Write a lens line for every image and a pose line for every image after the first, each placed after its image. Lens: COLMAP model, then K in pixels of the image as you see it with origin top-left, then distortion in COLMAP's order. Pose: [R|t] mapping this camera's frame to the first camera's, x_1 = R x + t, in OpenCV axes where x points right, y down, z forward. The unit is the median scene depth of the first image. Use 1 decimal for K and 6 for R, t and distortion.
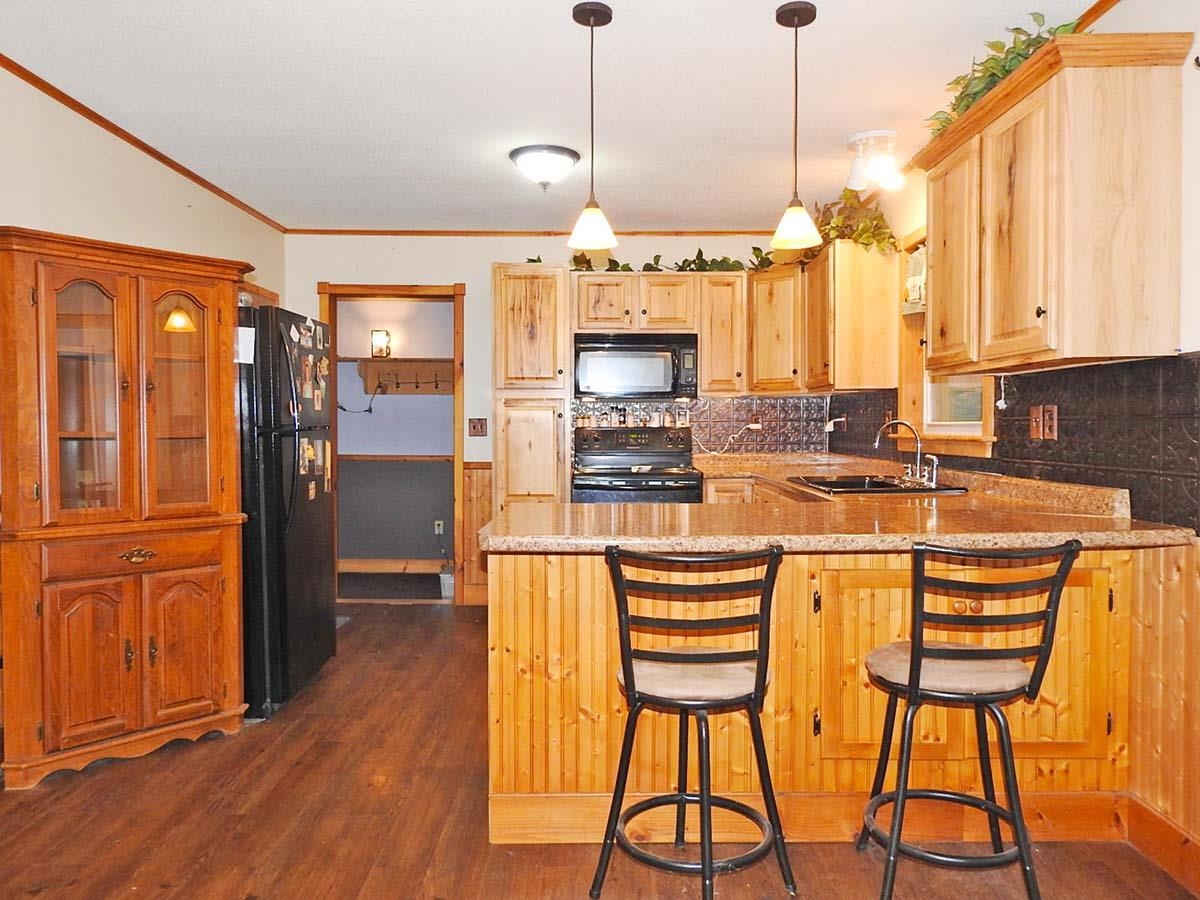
lens RADIAL K [[850.6, 0, 606.5], [0, 850.6, 455.2], [0, 0, 1]] dist [-0.010290, 0.005707]
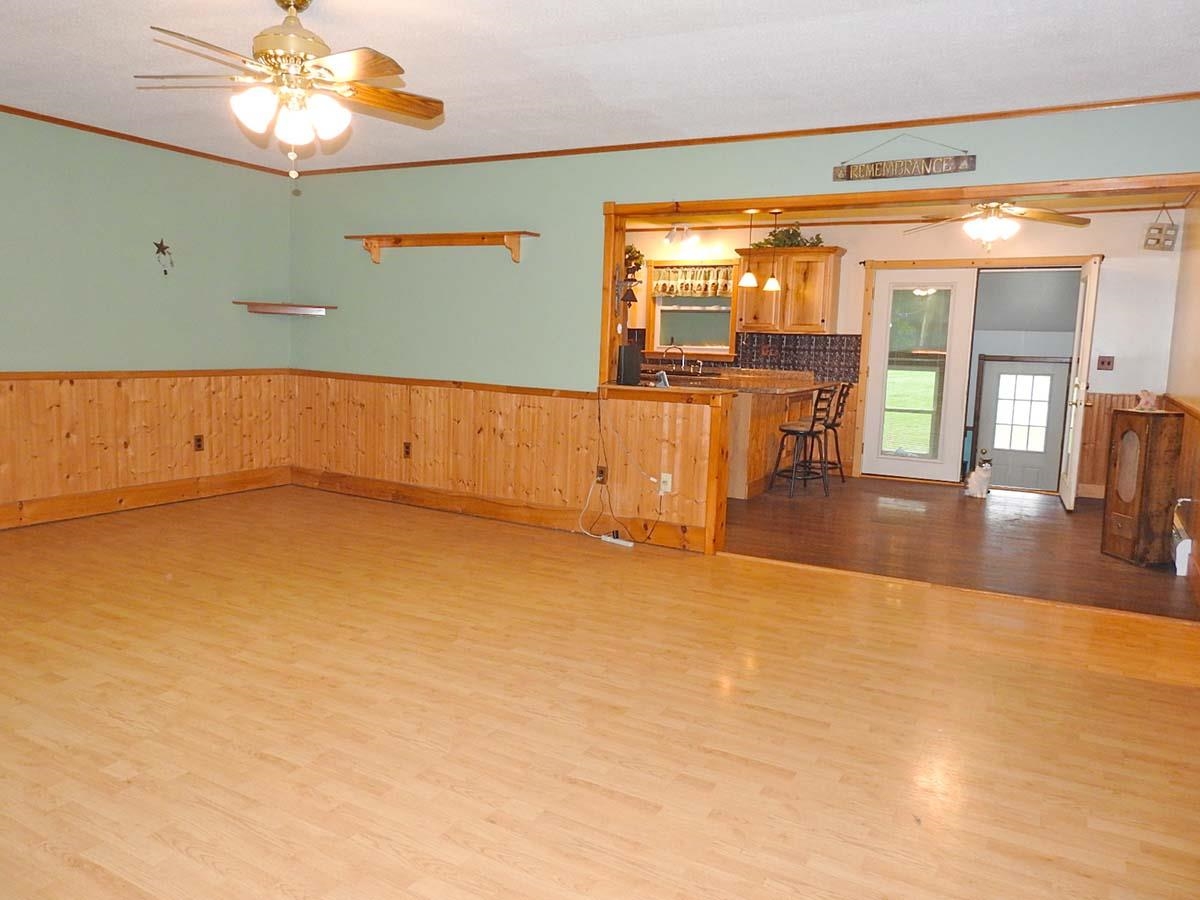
lens RADIAL K [[850.6, 0, 595.3], [0, 850.6, 450.3], [0, 0, 1]] dist [-0.010290, 0.005707]
pose [[0.491151, -0.094003, 0.865987, -1.408096], [-0.002153, 0.994026, 0.109123, -0.007584], [-0.871072, -0.055461, 0.488015, 0.029694]]
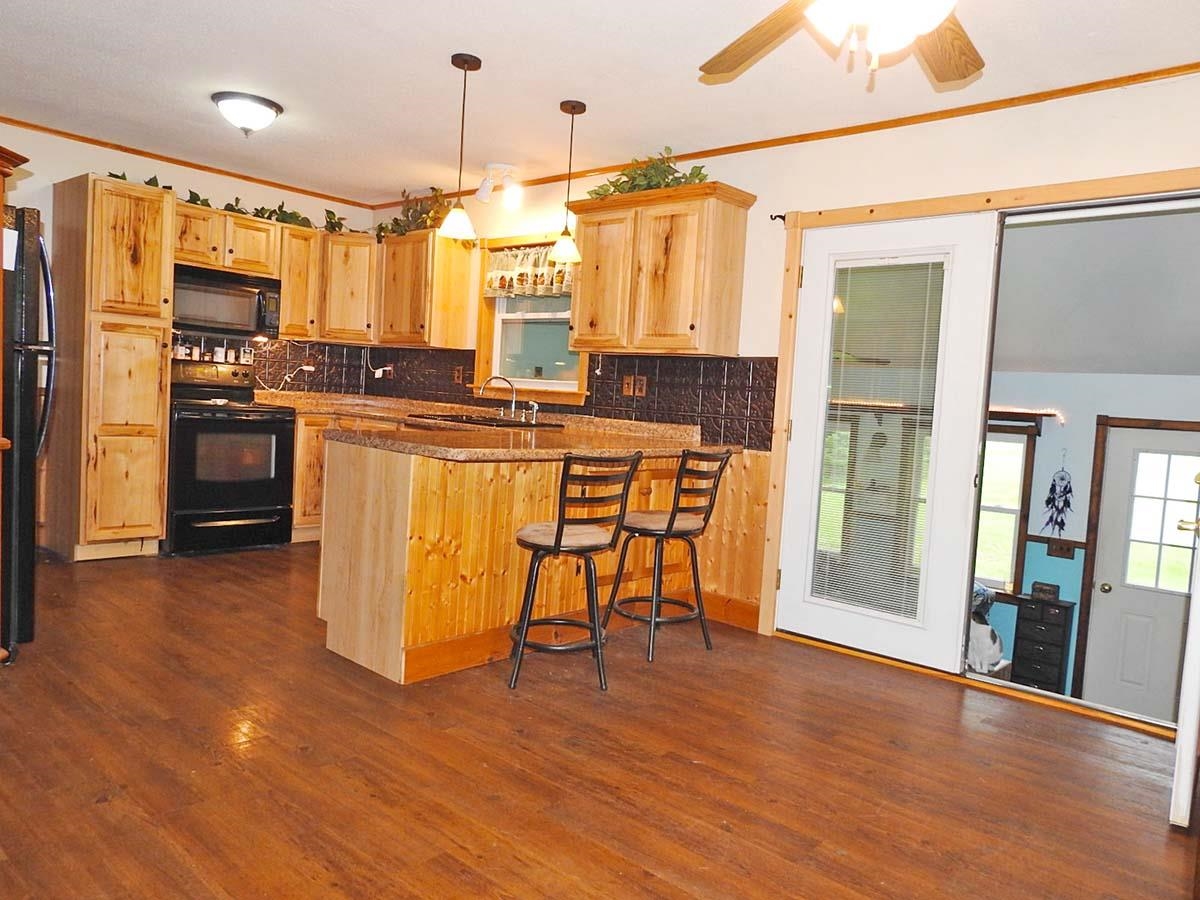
lens RADIAL K [[850.6, 0, 595.8], [0, 850.6, 446.8], [0, 0, 1]] dist [-0.010290, 0.005707]
pose [[0.671652, 0.001539, 0.740865, -0.448449], [-0.042516, 0.998430, 0.036470, 0.013803], [-0.739646, -0.055994, 0.670663, -0.040071]]
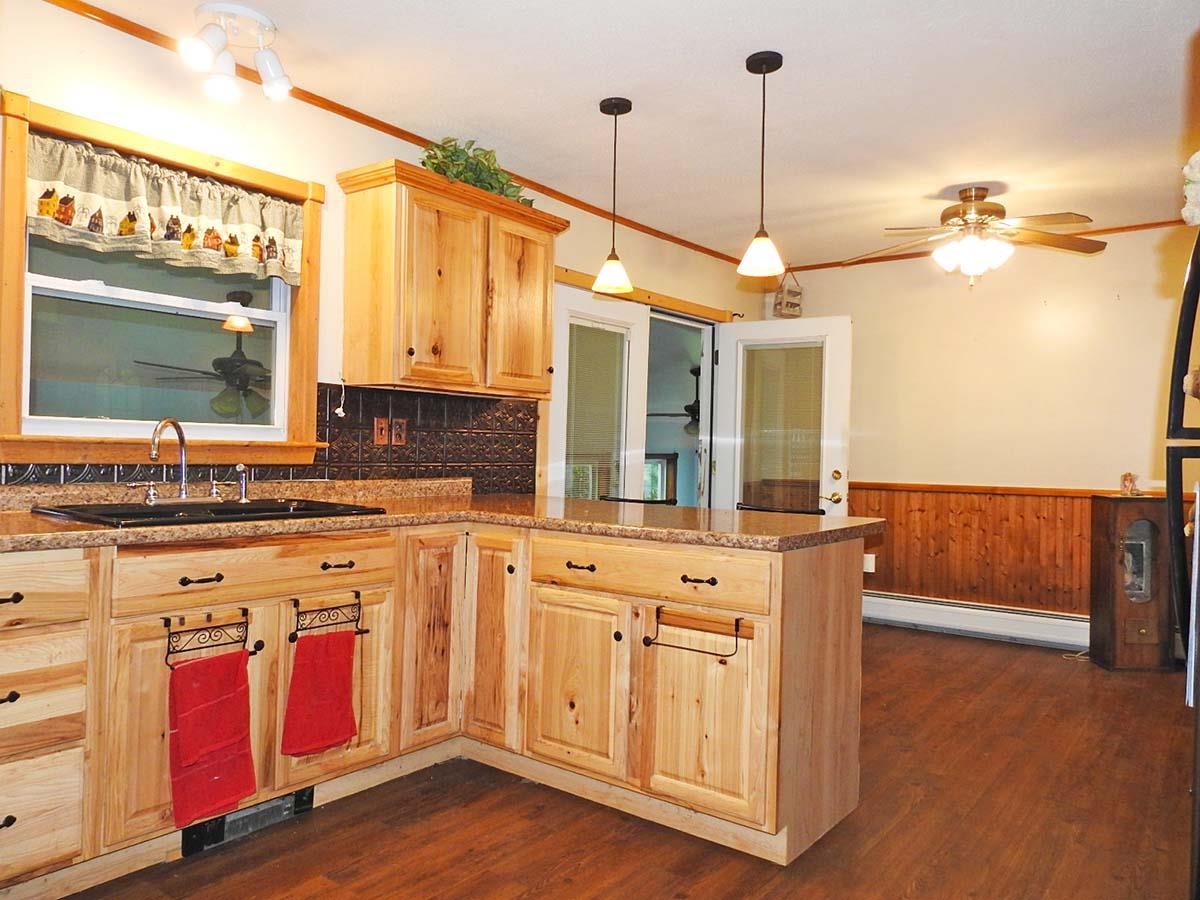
lens RADIAL K [[850.6, 0, 600.3], [0, 850.6, 448.0], [0, 0, 1]] dist [-0.010290, 0.005707]
pose [[-0.791906, -0.015431, 0.610448, -0.272114], [0.000611, 0.999660, 0.026062, -0.026812], [-0.610643, 0.021012, -0.791628, 1.037493]]
